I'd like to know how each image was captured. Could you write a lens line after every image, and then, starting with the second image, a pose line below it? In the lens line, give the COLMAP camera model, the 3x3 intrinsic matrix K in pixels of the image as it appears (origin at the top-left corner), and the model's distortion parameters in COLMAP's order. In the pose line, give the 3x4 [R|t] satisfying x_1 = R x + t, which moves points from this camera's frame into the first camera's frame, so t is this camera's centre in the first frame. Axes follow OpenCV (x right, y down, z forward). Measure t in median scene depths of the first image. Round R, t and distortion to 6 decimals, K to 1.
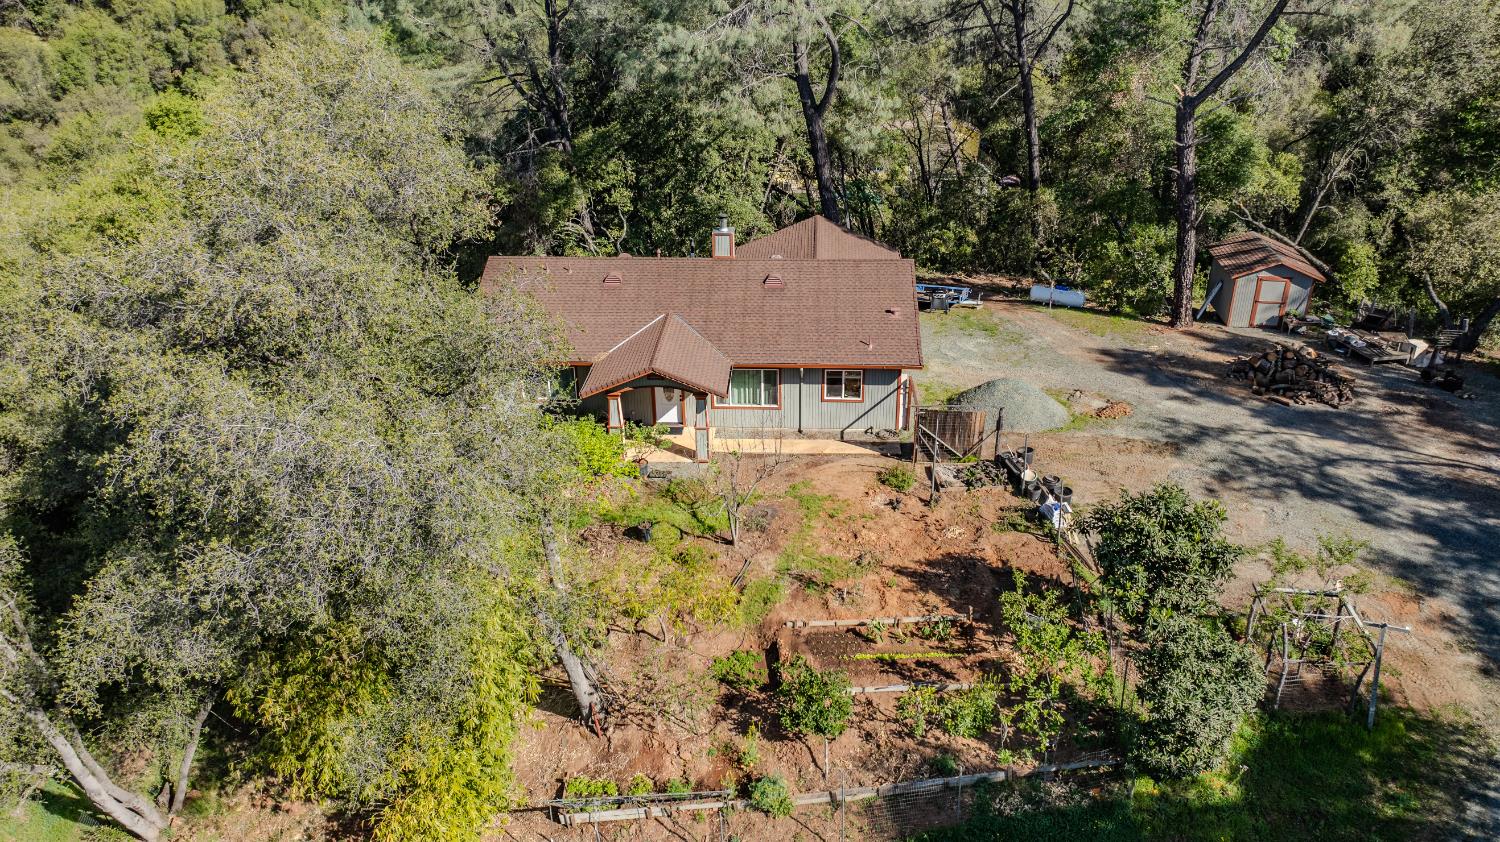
lens RADIAL K [[1022.0, 0, 748.8], [0, 1022.0, 419.5], [0, 0, 1]] dist [-0.027492, 0.007451]
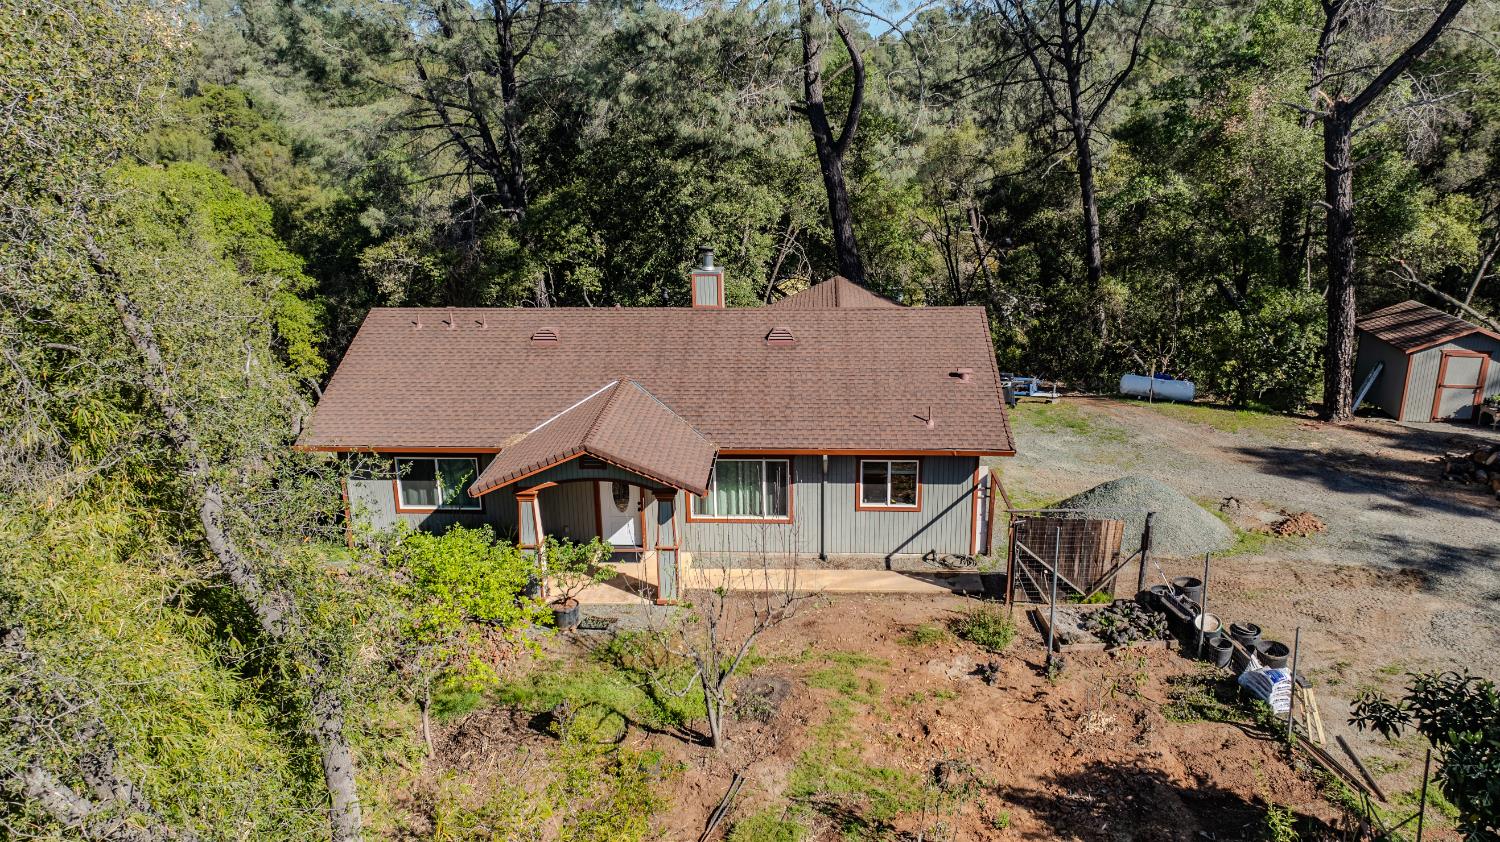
lens RADIAL K [[1022.0, 0, 754.5], [0, 1022.0, 423.5], [0, 0, 1]] dist [-0.027492, 0.007451]
pose [[0.999999, -0.000634, 0.001396, 0.006183], [0.000842, 0.988018, -0.154338, 0.027850], [-0.001282, 0.154339, 0.988017, 0.351432]]
